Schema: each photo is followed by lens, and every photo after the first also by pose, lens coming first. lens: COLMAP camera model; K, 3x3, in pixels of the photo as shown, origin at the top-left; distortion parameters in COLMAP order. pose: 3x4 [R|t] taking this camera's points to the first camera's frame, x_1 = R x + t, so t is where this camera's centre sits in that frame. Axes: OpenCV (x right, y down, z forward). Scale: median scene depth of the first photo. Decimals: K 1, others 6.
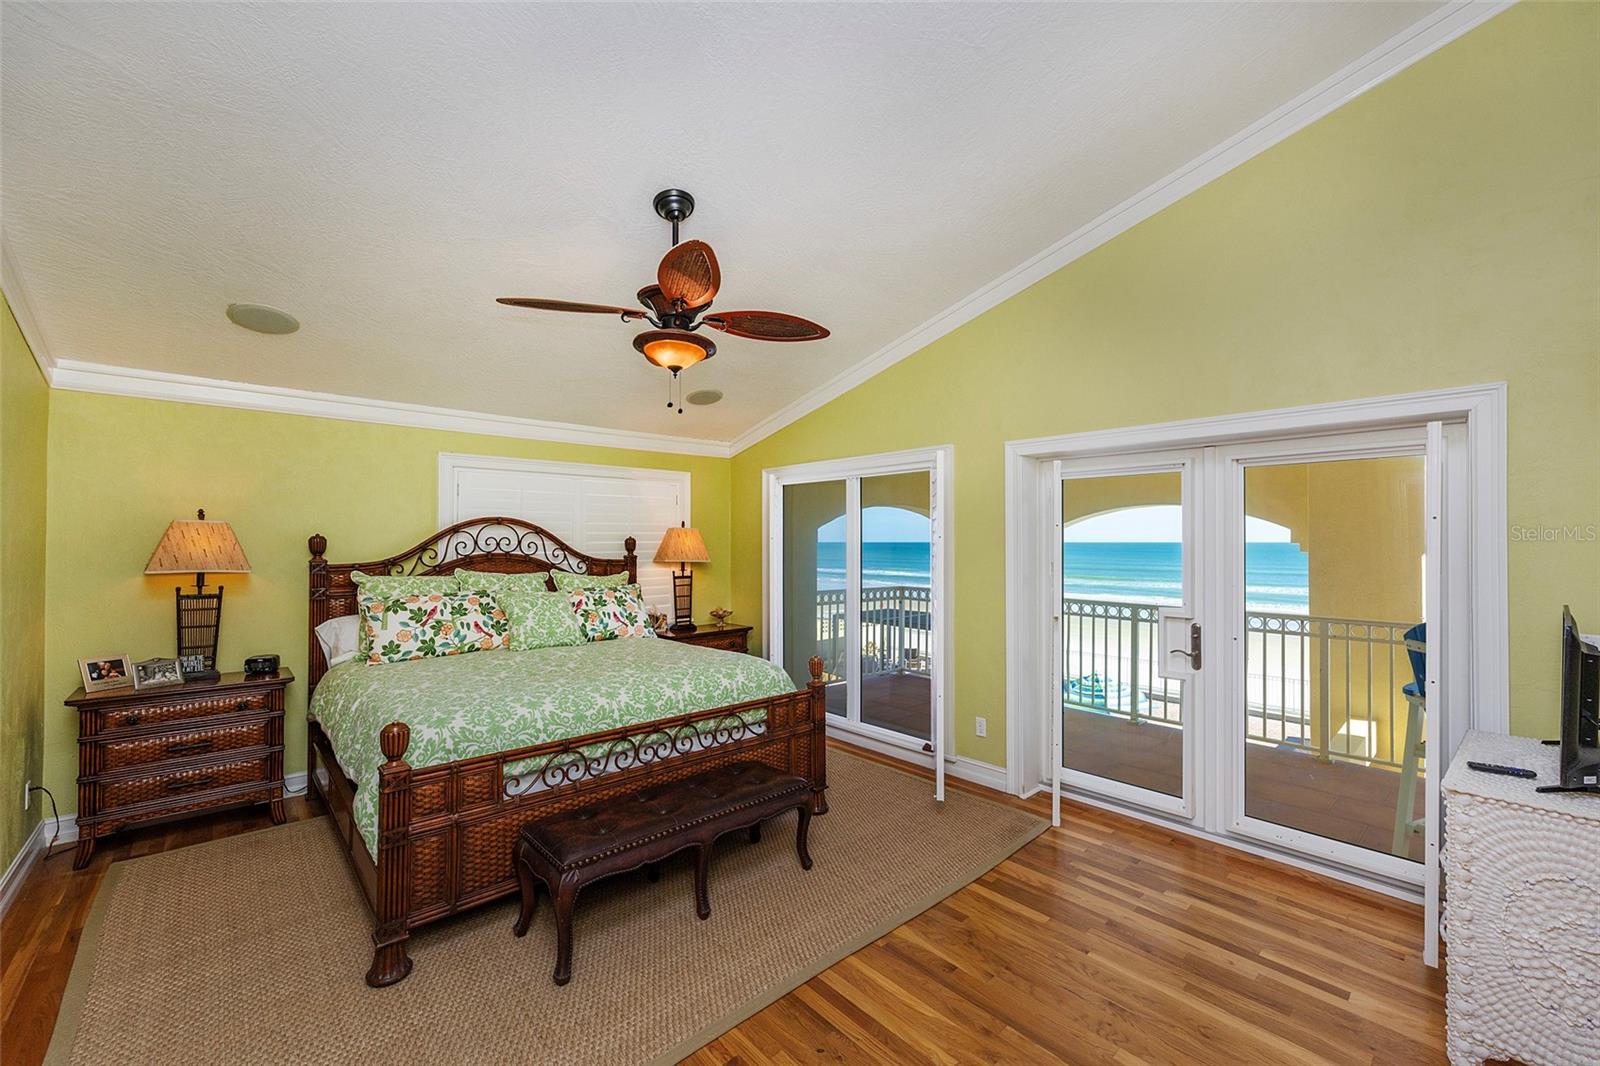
lens RADIAL K [[649.9, 0, 792.9], [0, 649.9, 540.2], [0, 0, 1]] dist [0.004478, 0.000287]
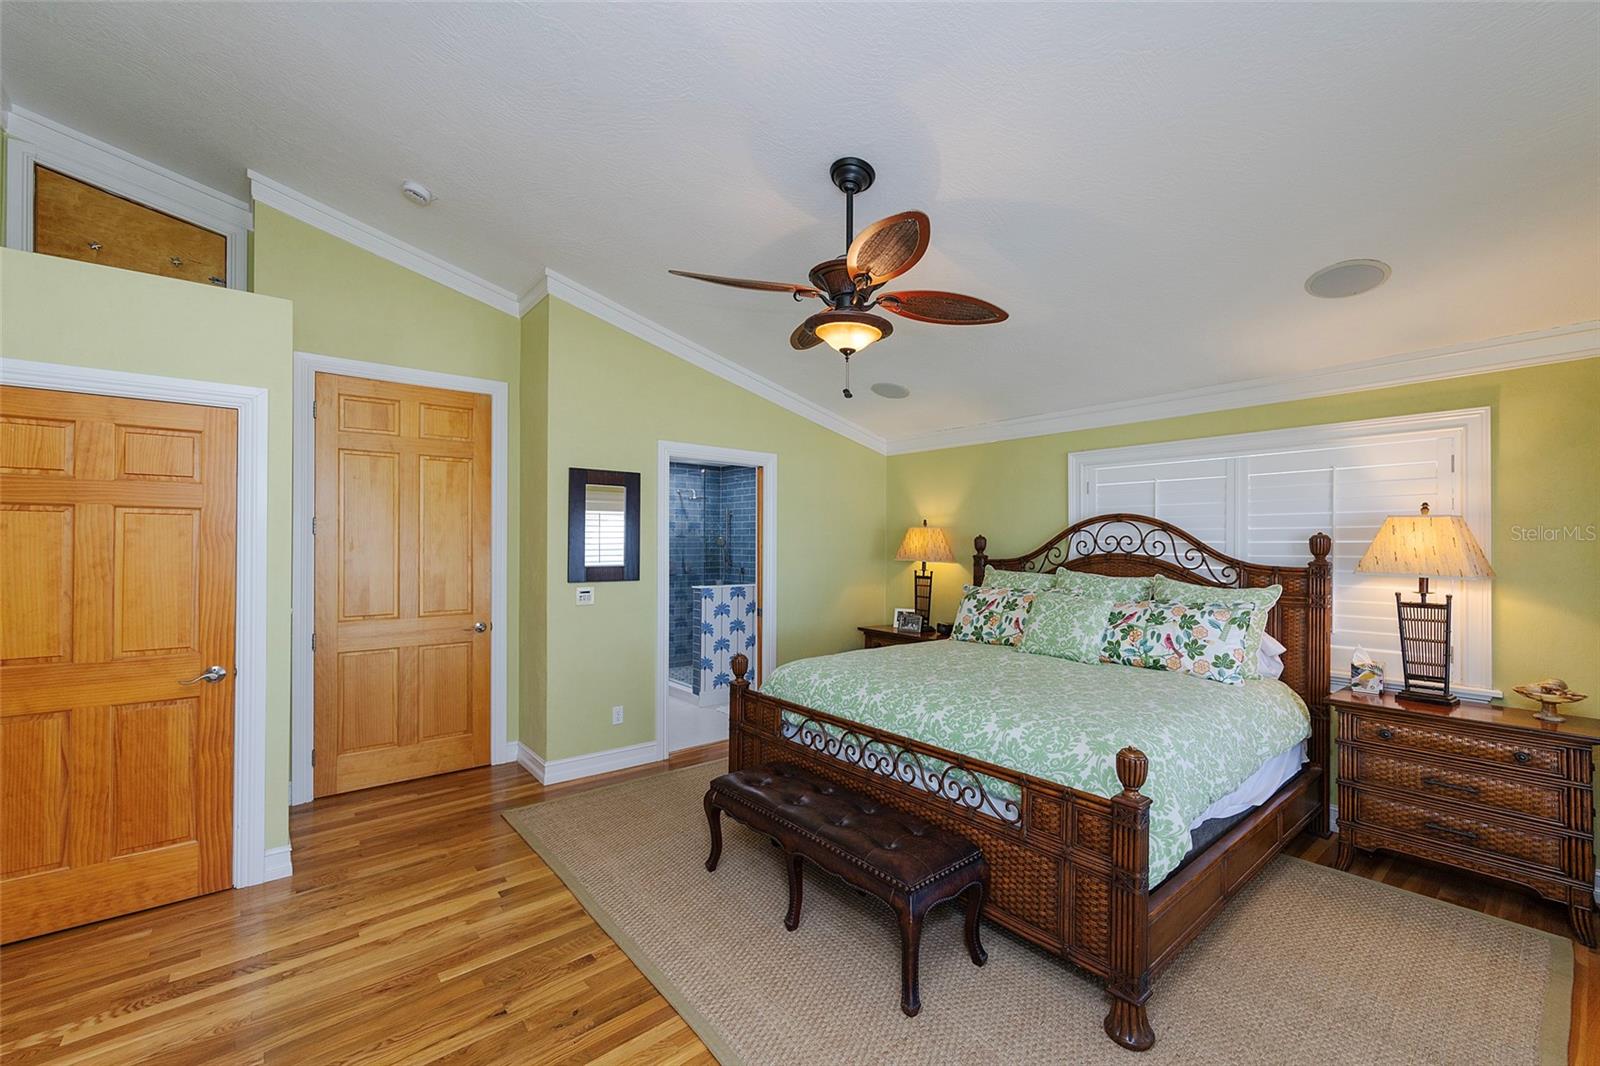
lens RADIAL K [[649.9, 0, 802.4], [0, 649.9, 533.9], [0, 0, 1]] dist [0.004478, 0.000287]
pose [[-0.025162, -0.017109, -0.999537, 0.494074], [-0.004568, 0.999845, -0.016999, 0.011163], [0.999673, 0.004139, -0.025236, 0.625411]]
